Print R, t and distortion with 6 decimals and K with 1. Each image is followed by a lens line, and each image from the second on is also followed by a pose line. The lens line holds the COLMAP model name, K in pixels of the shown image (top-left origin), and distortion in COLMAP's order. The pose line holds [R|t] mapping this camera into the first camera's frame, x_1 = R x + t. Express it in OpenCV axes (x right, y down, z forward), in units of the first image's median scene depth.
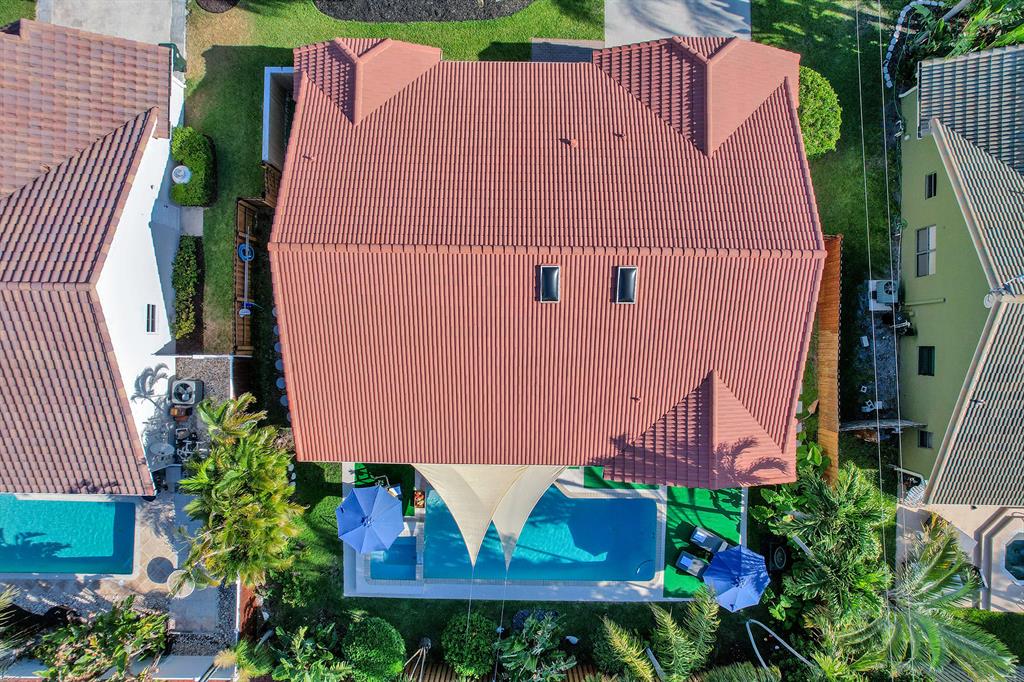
lens RADIAL K [[682.0, 0, 512.0], [0, 682.0, 341.0], [0, 0, 1]] dist [-0.103777, 0.099090]
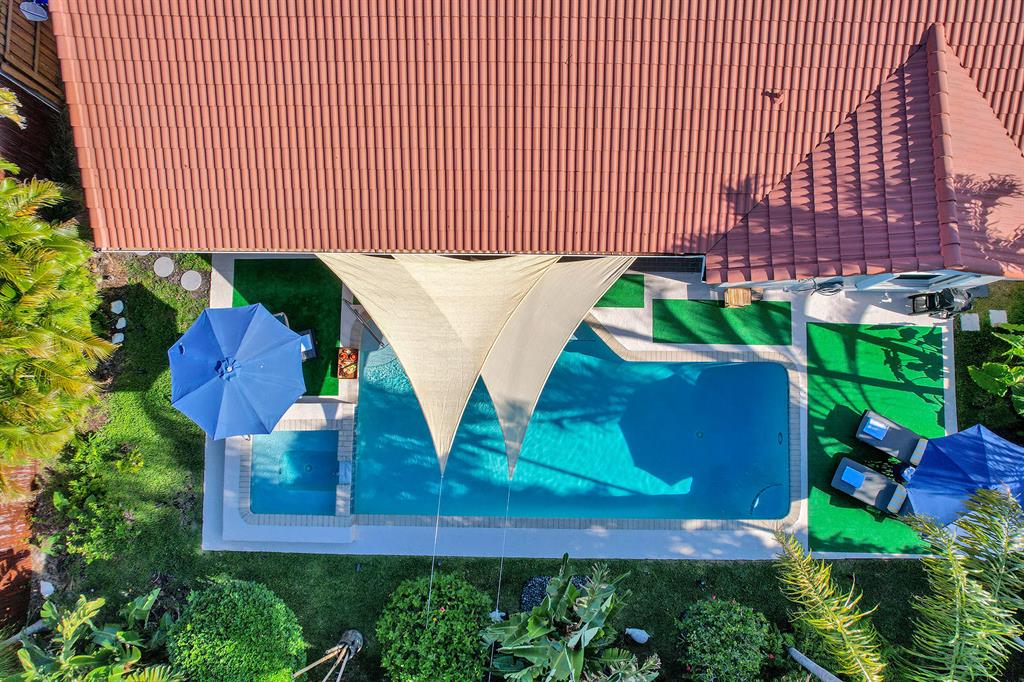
lens RADIAL K [[682.0, 0, 512.0], [0, 682.0, 341.0], [0, 0, 1]] dist [-0.103777, 0.099090]
pose [[0.999998, -0.000293, -0.001998, -0.005144], [0.000105, 0.995619, -0.093504, 0.267654], [0.002017, 0.093503, 0.995617, 0.465321]]
